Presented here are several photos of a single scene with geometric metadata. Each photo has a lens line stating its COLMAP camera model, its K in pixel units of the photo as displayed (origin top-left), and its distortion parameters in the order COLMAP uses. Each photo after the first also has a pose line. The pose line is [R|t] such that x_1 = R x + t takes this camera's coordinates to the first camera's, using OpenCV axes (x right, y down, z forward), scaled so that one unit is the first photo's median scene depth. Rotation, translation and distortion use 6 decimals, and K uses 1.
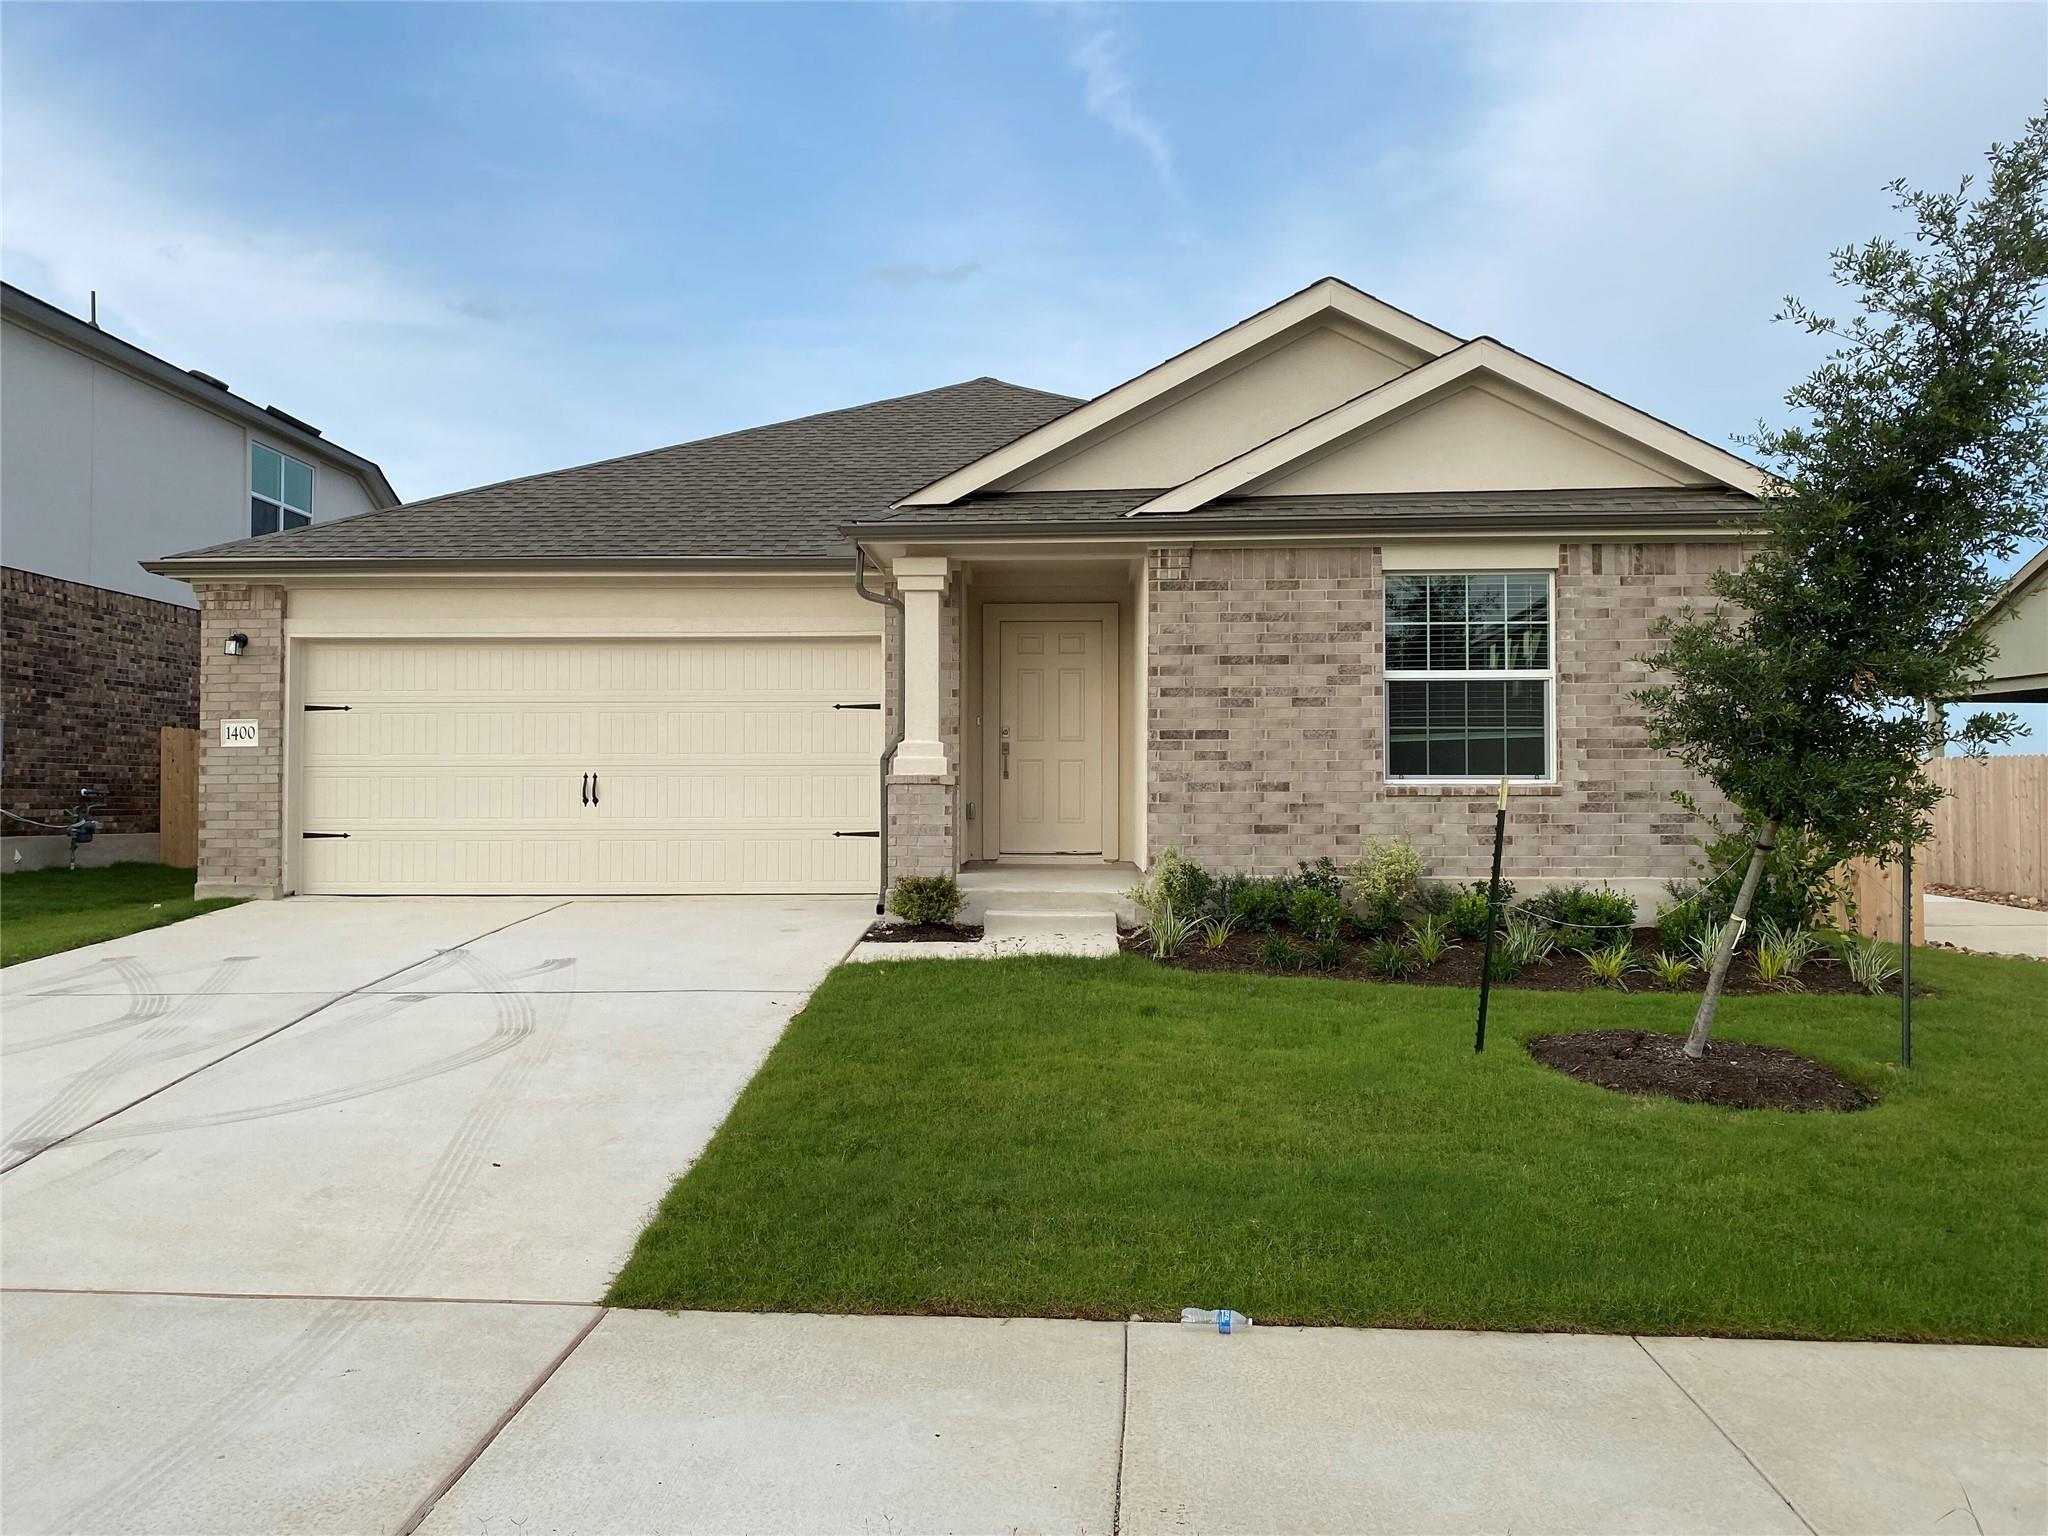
lens RADIAL K [[1830.2, 0, 1024.0], [0, 1830.2, 768.0], [0, 0, 1]] dist [-0.000392, -0.013675]
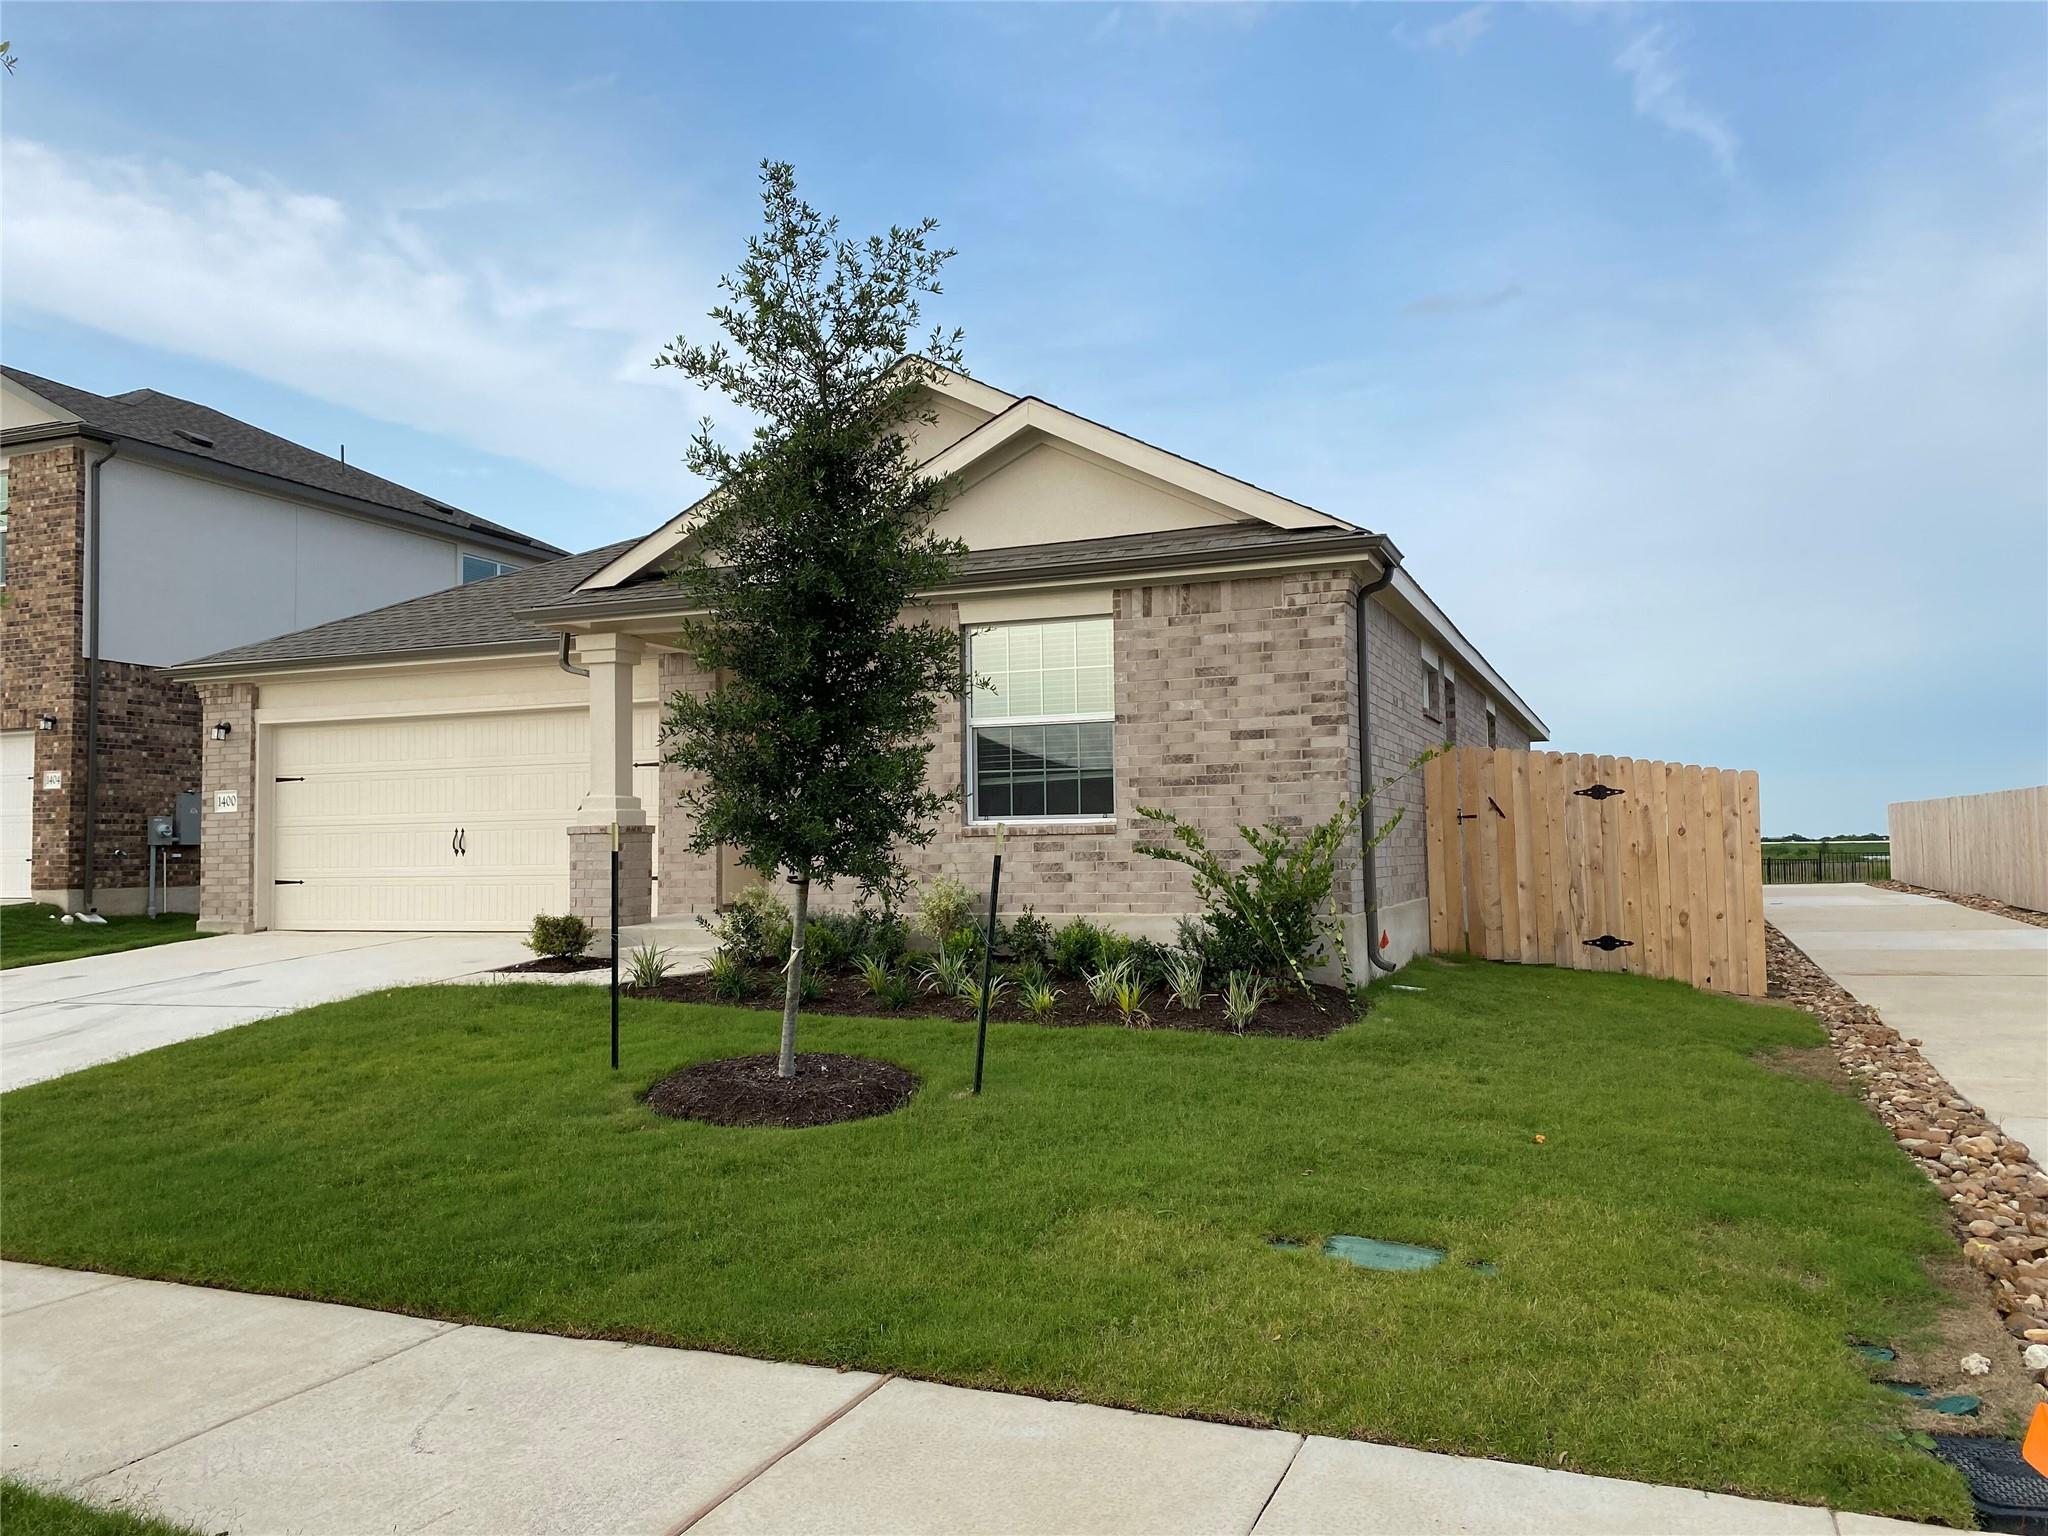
lens RADIAL K [[1830.2, 0, 1024.0], [0, 1830.2, 768.0], [0, 0, 1]] dist [-0.000392, -0.013675]
pose [[0.933971, -0.030588, -0.356036, 0.608589], [0.022566, 0.999390, -0.026662, 0.004489], [0.356635, 0.016867, 0.934092, 0.020880]]
